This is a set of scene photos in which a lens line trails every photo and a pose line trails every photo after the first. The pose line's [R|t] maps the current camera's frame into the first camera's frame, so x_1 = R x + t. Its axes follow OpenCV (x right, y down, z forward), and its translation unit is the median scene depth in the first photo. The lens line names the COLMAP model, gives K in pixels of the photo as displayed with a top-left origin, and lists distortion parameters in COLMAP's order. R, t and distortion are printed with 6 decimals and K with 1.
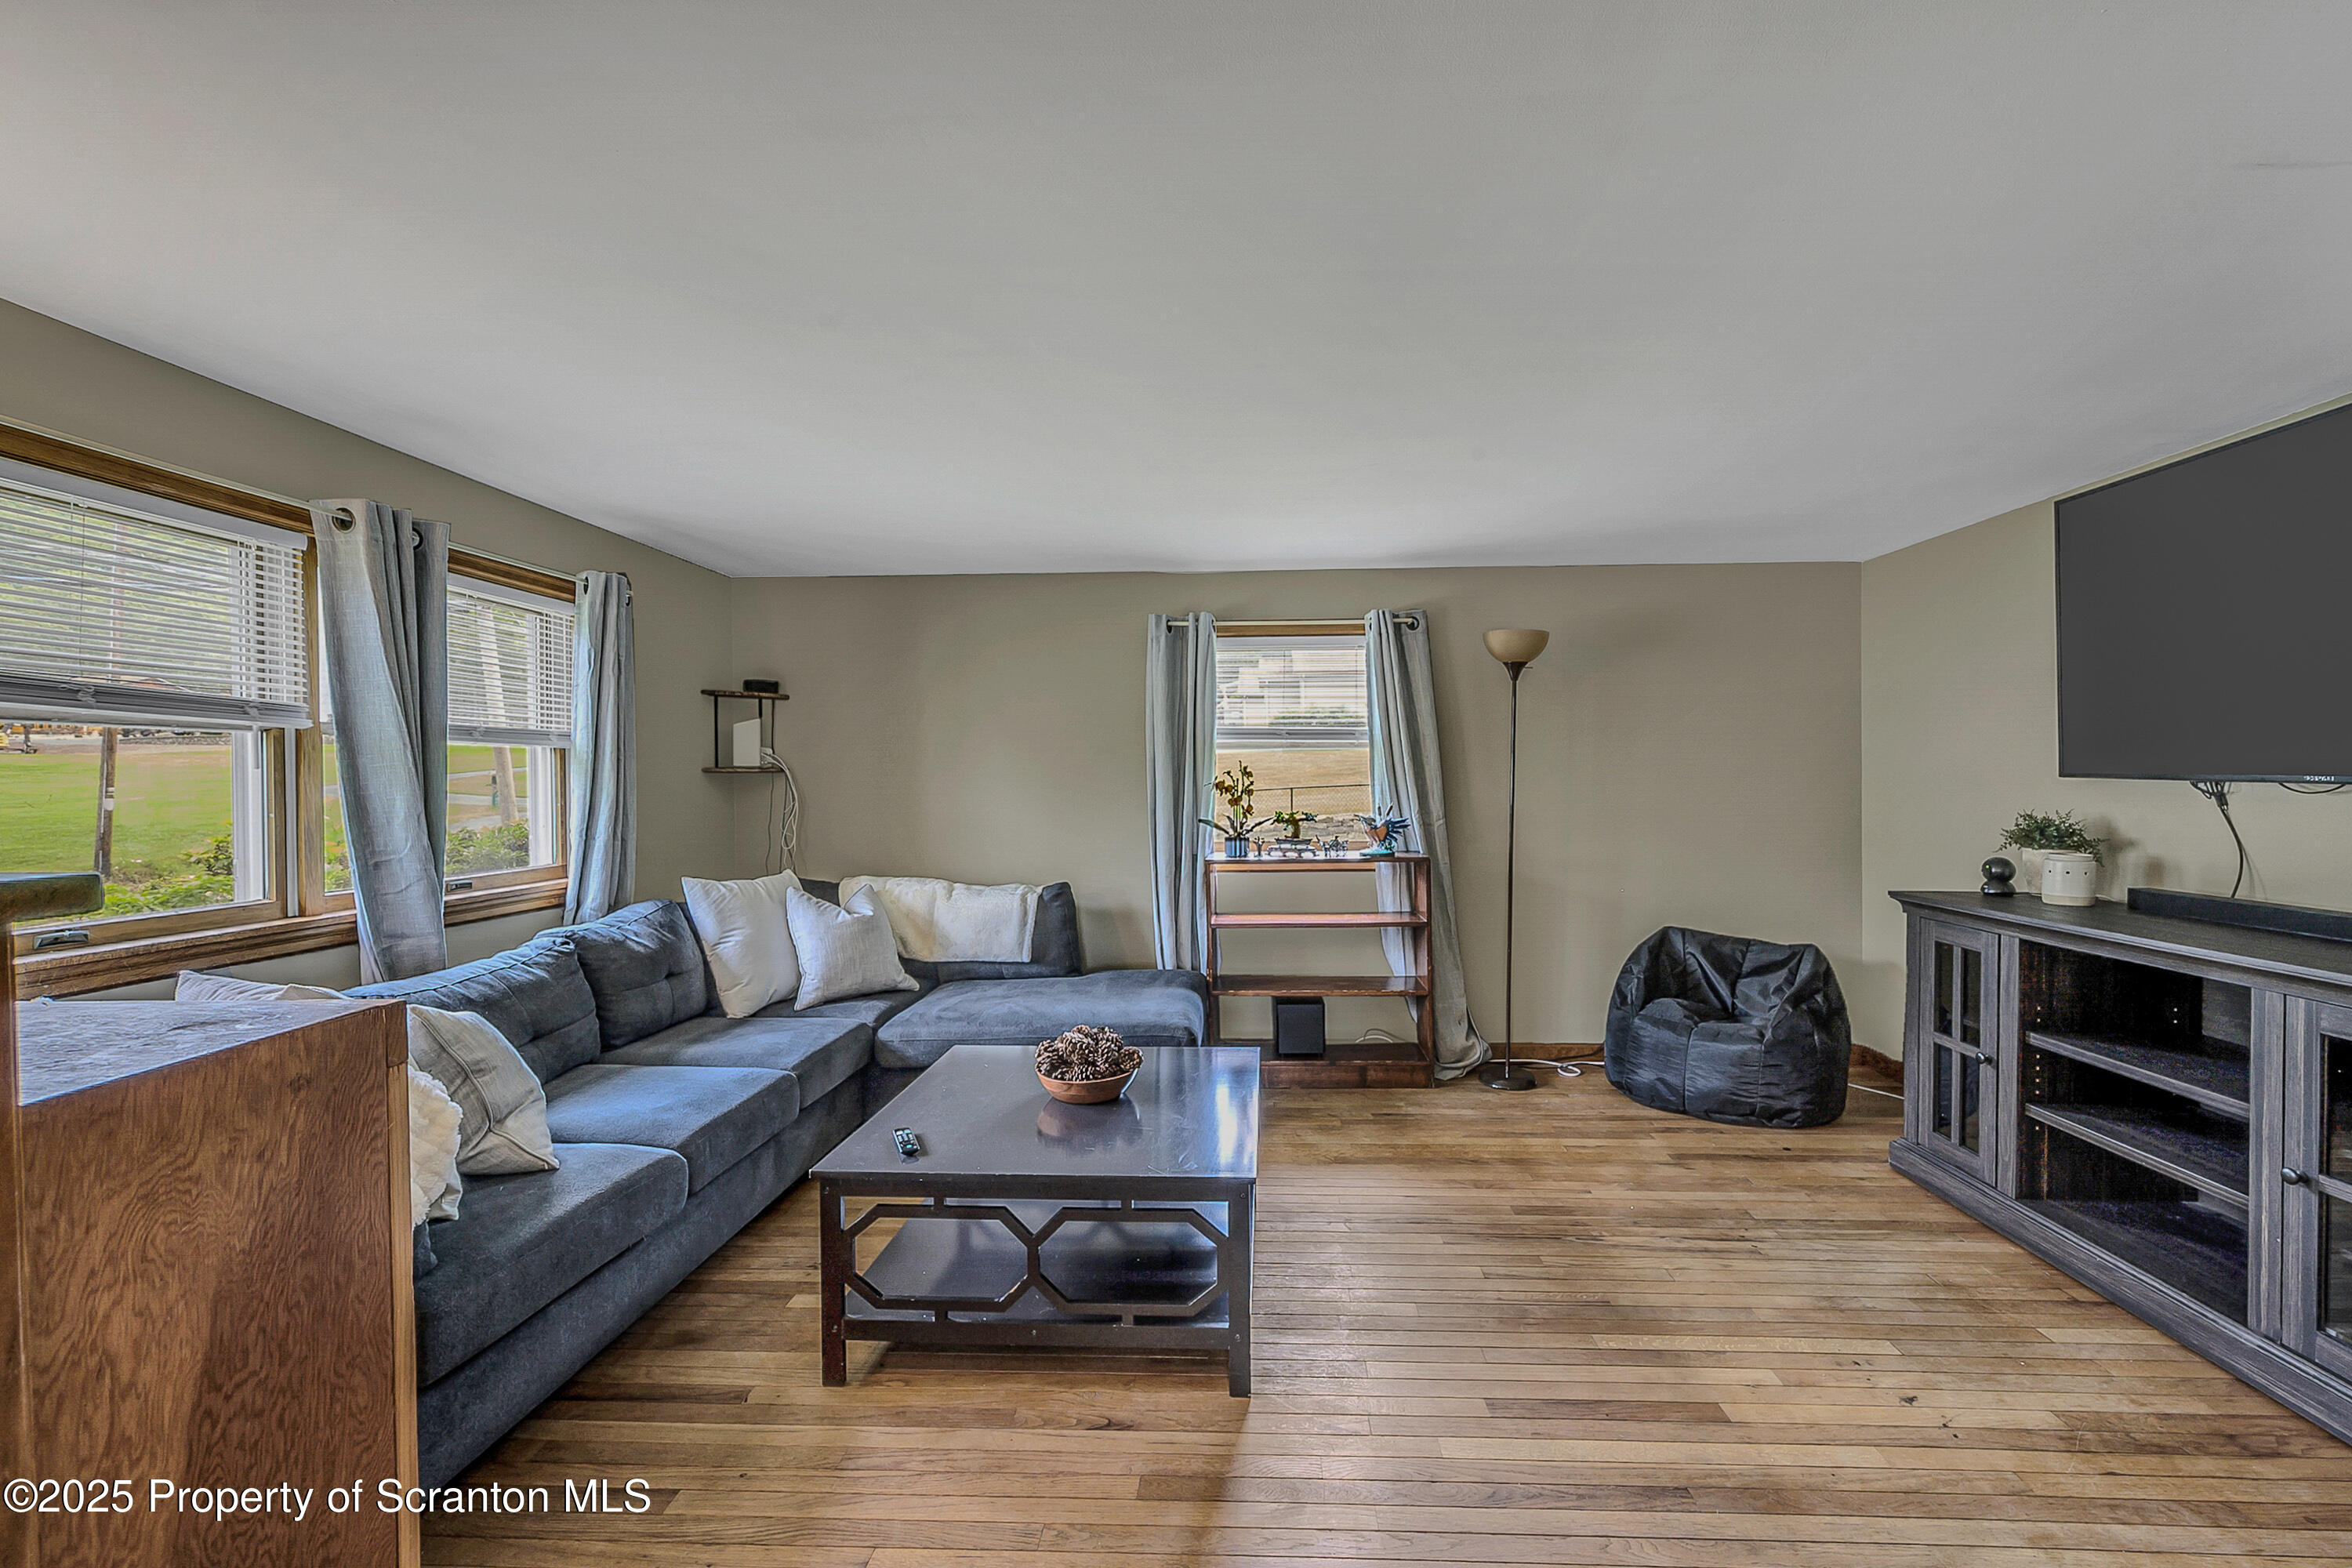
lens RADIAL K [[933.9, 0, 1176.0], [0, 933.9, 784.0], [0, 0, 1]] dist [-0.000170, 0.000113]
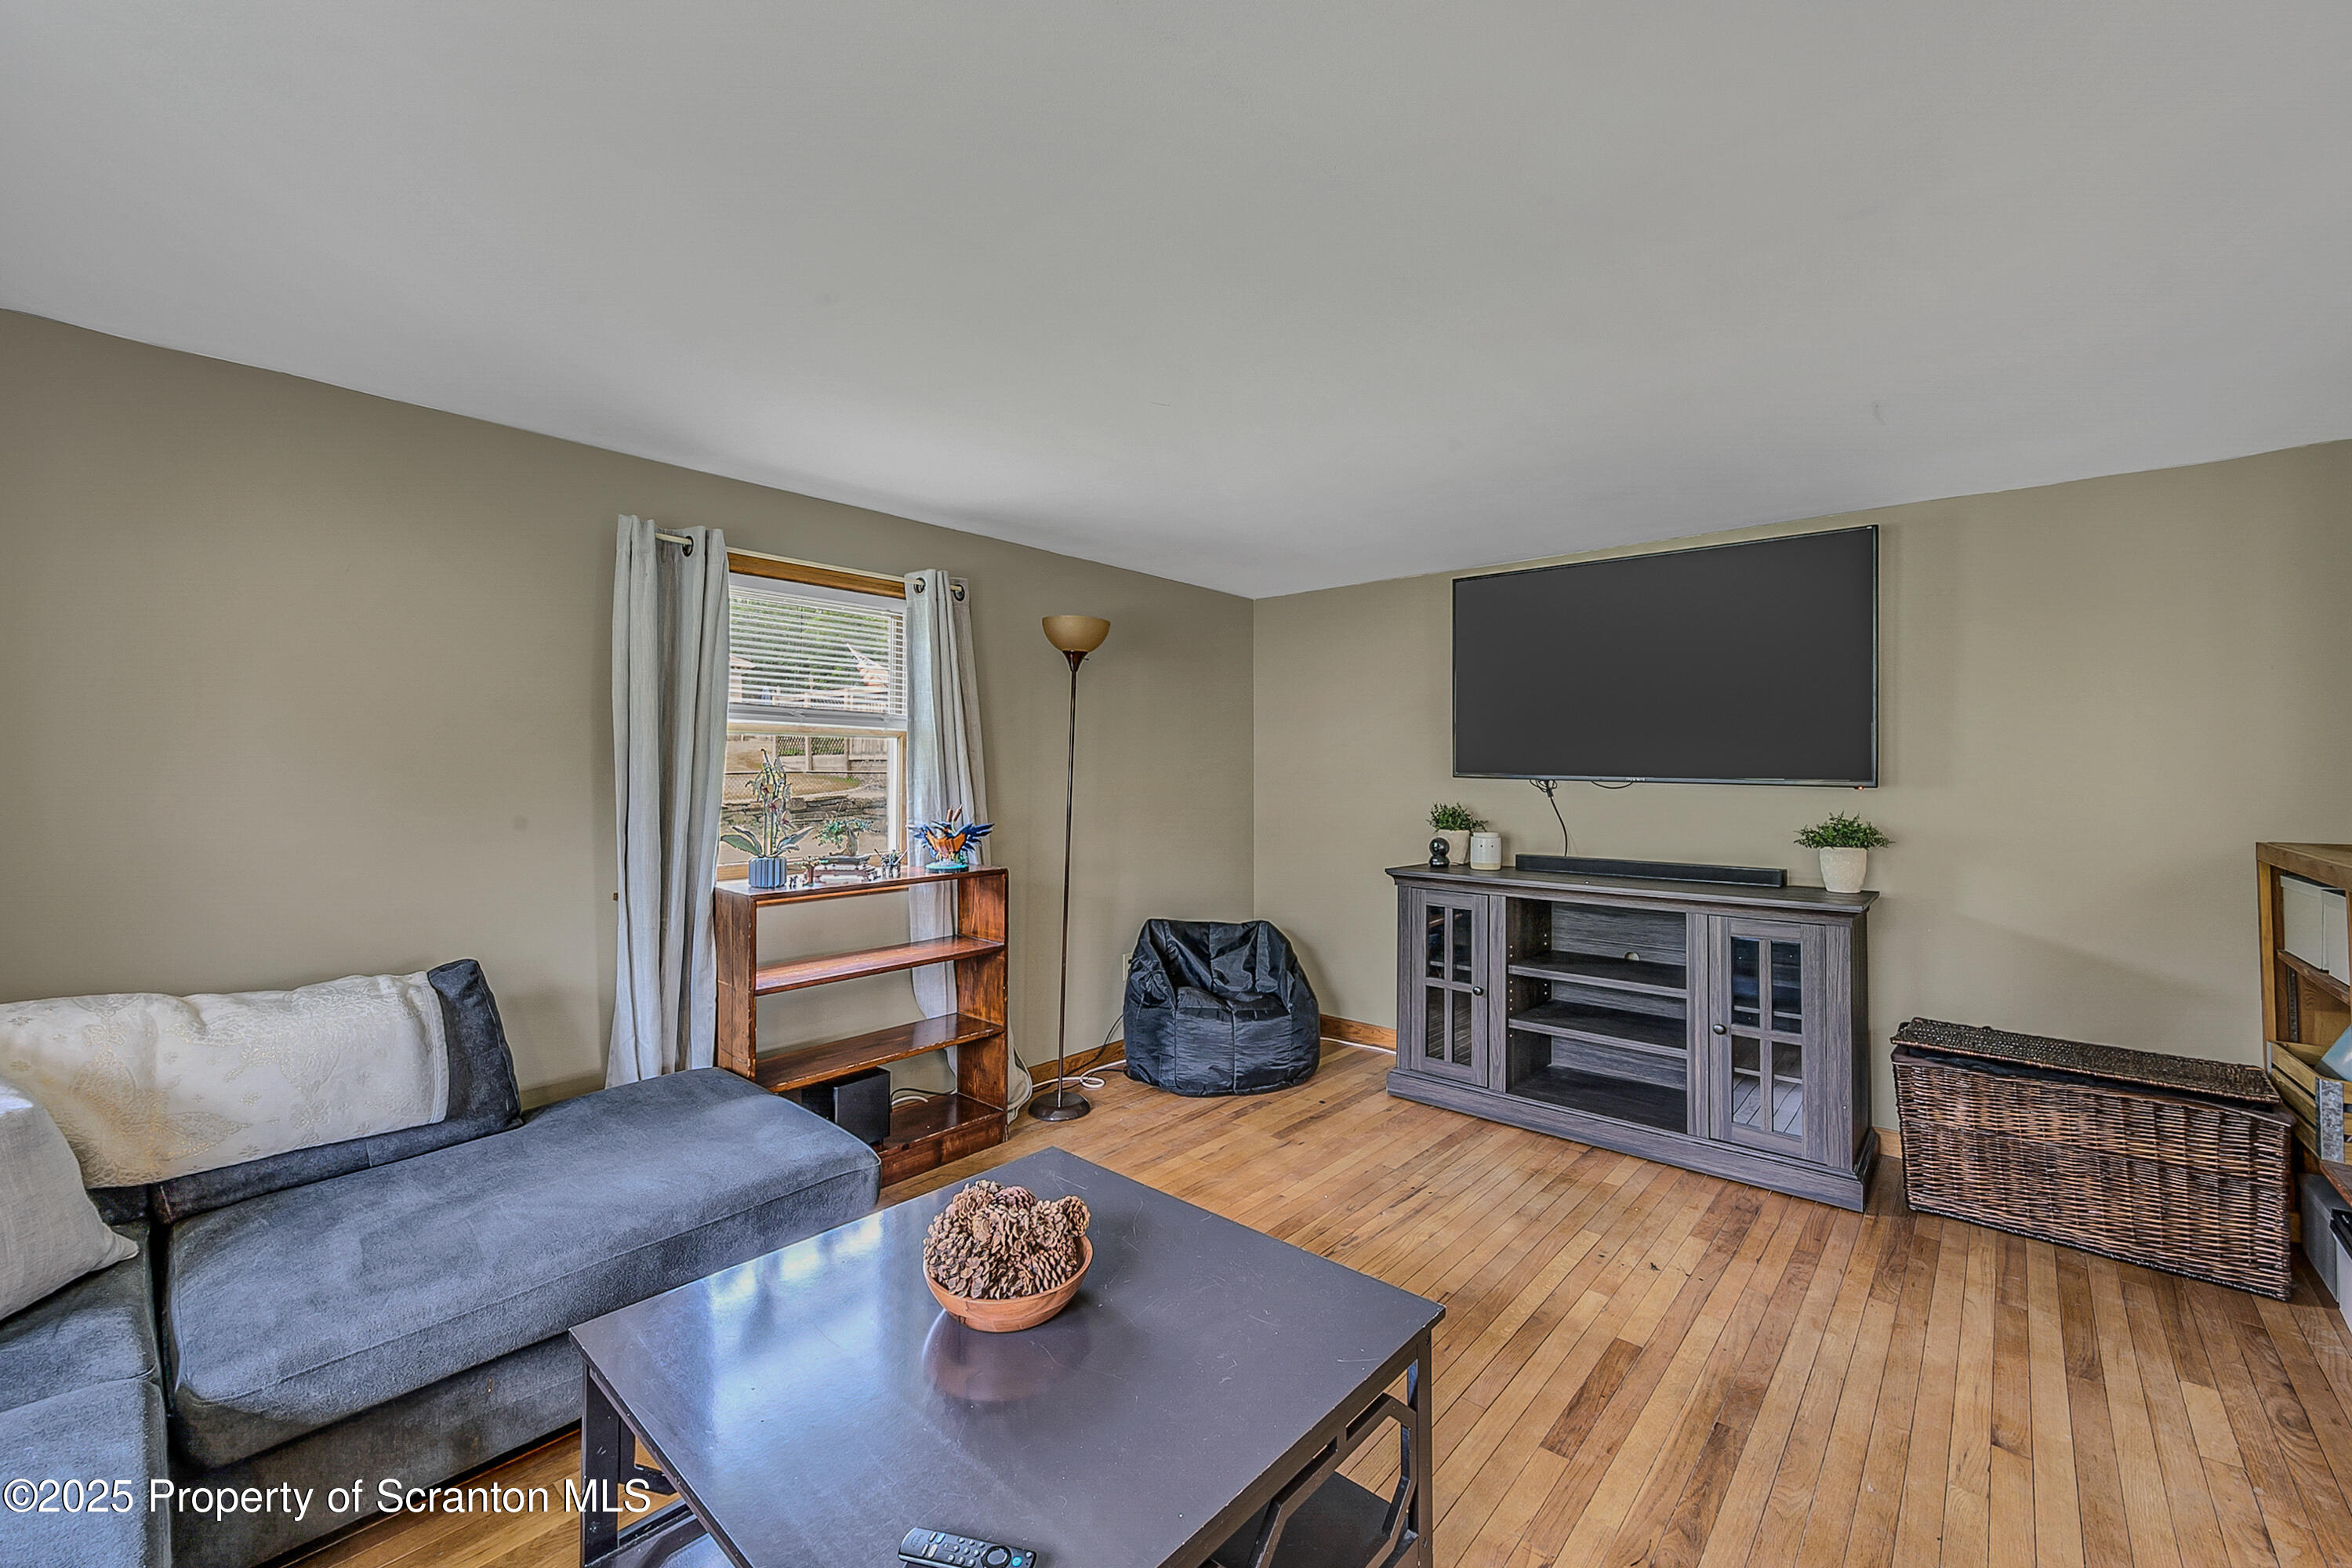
lens RADIAL K [[966.3, 0, 1171.3], [0, 966.3, 744.5], [0, 0, 1]] dist [0.000553, 0.000208]
pose [[0.626725, 0.029714, 0.778674, -0.420697], [0.000544, 0.999256, -0.038569, -0.000939], [-0.779240, 0.024595, 0.626242, 0.419005]]
